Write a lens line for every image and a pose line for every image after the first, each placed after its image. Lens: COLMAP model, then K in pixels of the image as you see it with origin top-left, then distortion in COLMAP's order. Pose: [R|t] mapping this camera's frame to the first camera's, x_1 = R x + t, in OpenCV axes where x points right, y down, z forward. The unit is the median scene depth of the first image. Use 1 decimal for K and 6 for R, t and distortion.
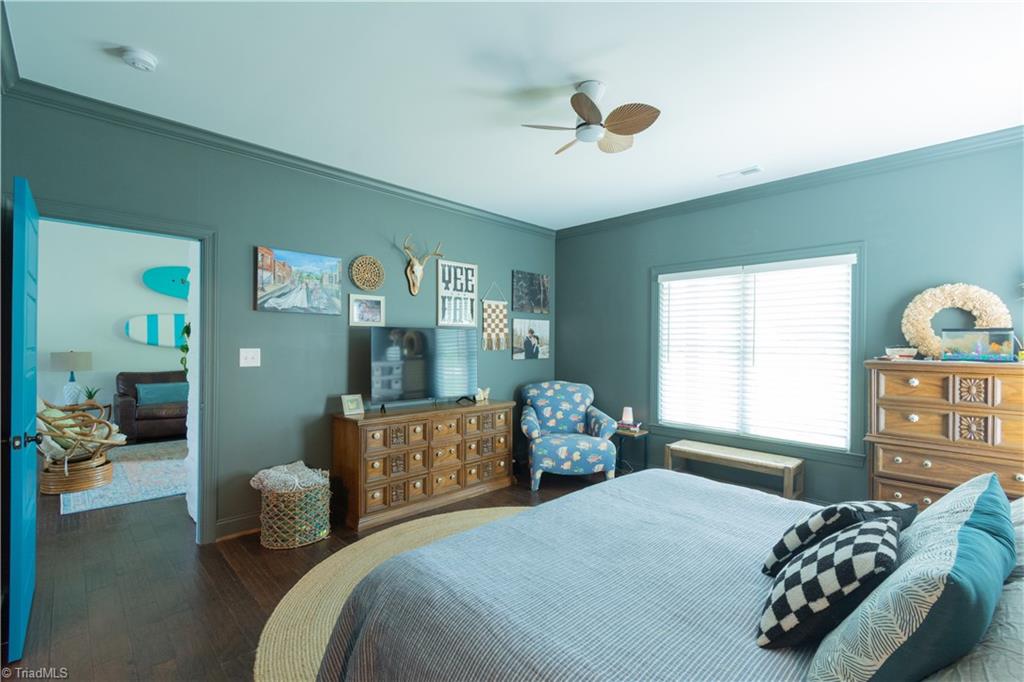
lens RADIAL K [[456.4, 0, 519.9], [0, 456.4, 344.9], [0, 0, 1]] dist [0.001028, 0.000103]
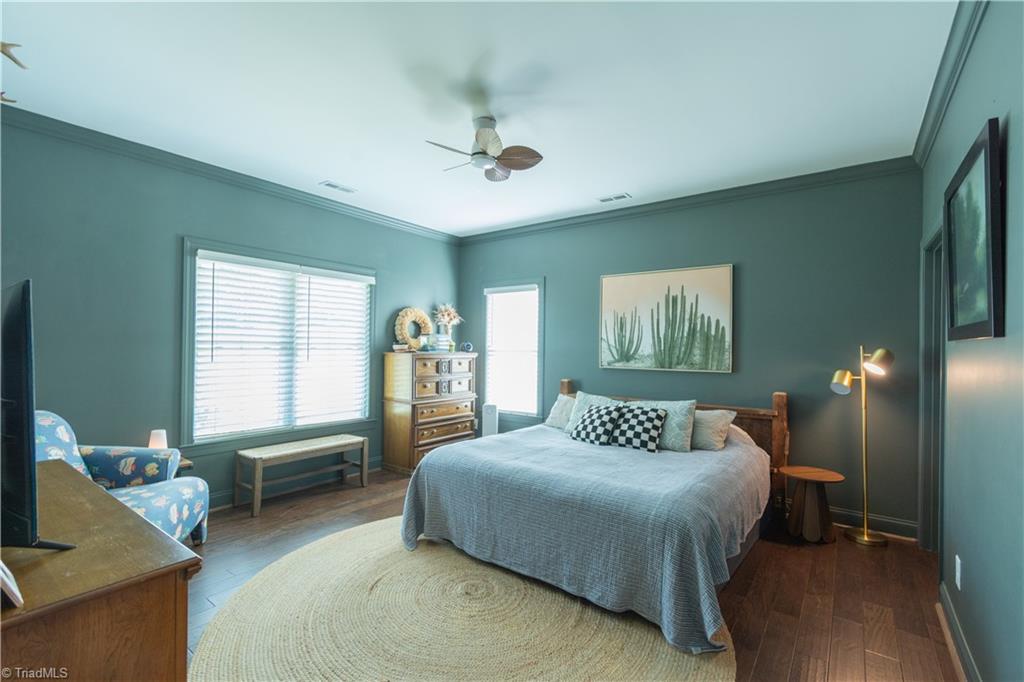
lens RADIAL K [[456.4, 0, 520.0], [0, 456.4, 342.6], [0, 0, 1]] dist [0.001028, 0.000103]
pose [[-0.163225, 0.006990, 0.986564, -0.720286], [-0.004543, 0.999959, -0.007836, 0.010042], [-0.986578, -0.005761, -0.163187, 0.780336]]
